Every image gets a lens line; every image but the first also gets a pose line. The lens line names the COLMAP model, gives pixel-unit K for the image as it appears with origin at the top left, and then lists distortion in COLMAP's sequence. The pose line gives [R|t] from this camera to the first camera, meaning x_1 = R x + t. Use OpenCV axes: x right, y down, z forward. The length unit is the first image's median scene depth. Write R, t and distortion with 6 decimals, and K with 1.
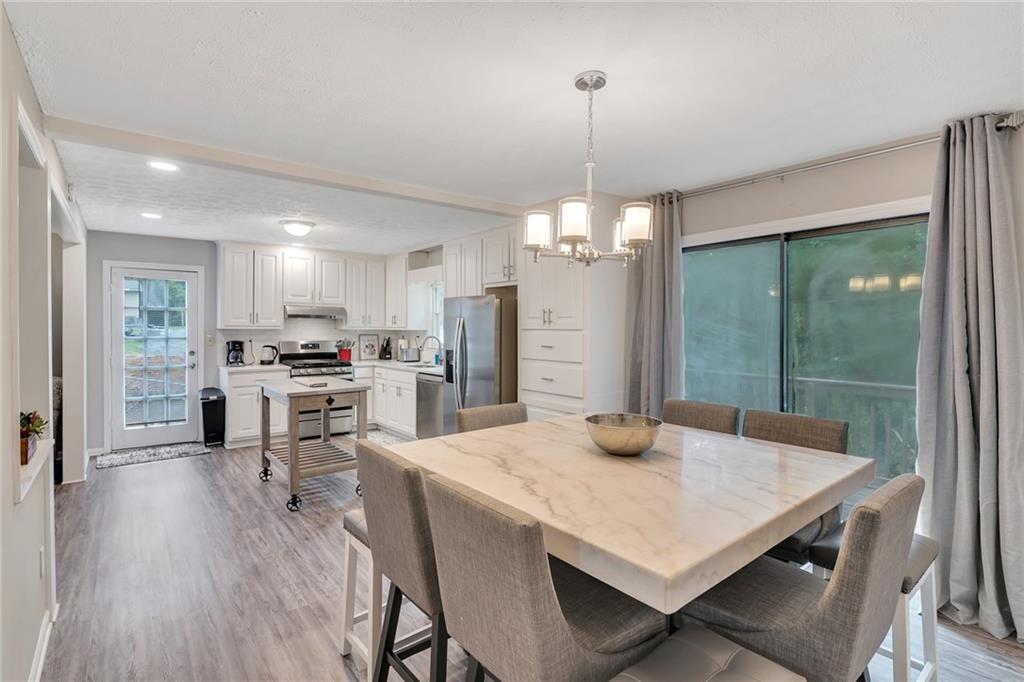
lens RADIAL K [[490.9, 0, 506.3], [0, 490.9, 335.1], [0, 0, 1]] dist [-0.003103, -0.001589]
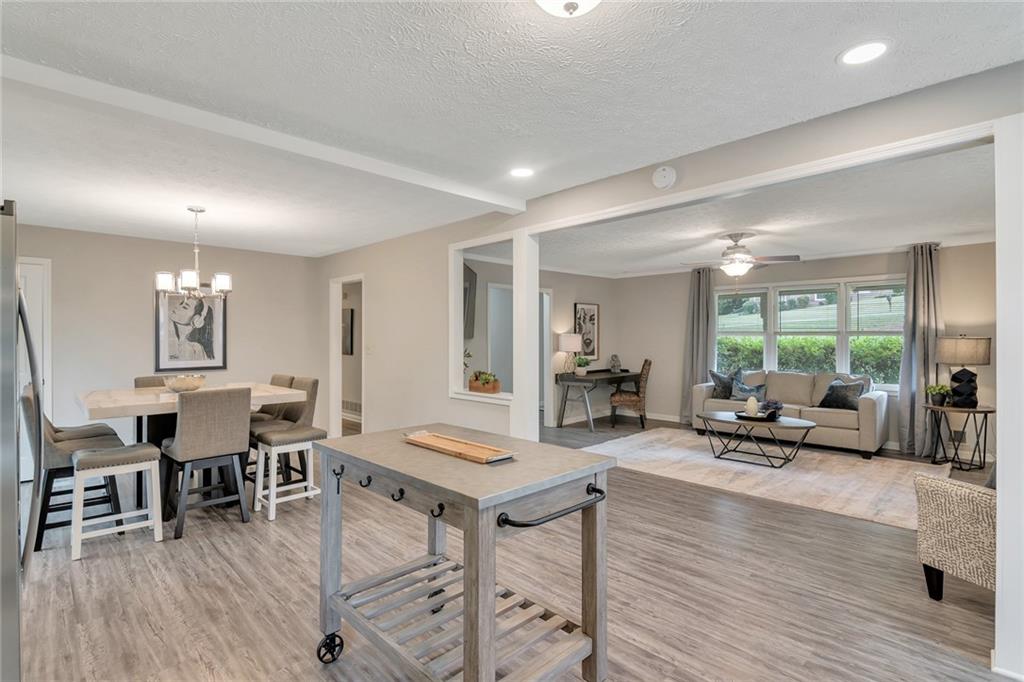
lens RADIAL K [[490.9, 0, 506.3], [0, 490.9, 335.1], [0, 0, 1]] dist [-0.003103, -0.001589]
pose [[-0.993503, 0.001069, -0.113801, -0.265710], [0.000290, 0.999976, 0.006863, -0.005562], [0.113805, 0.006785, -0.993480, 0.976472]]
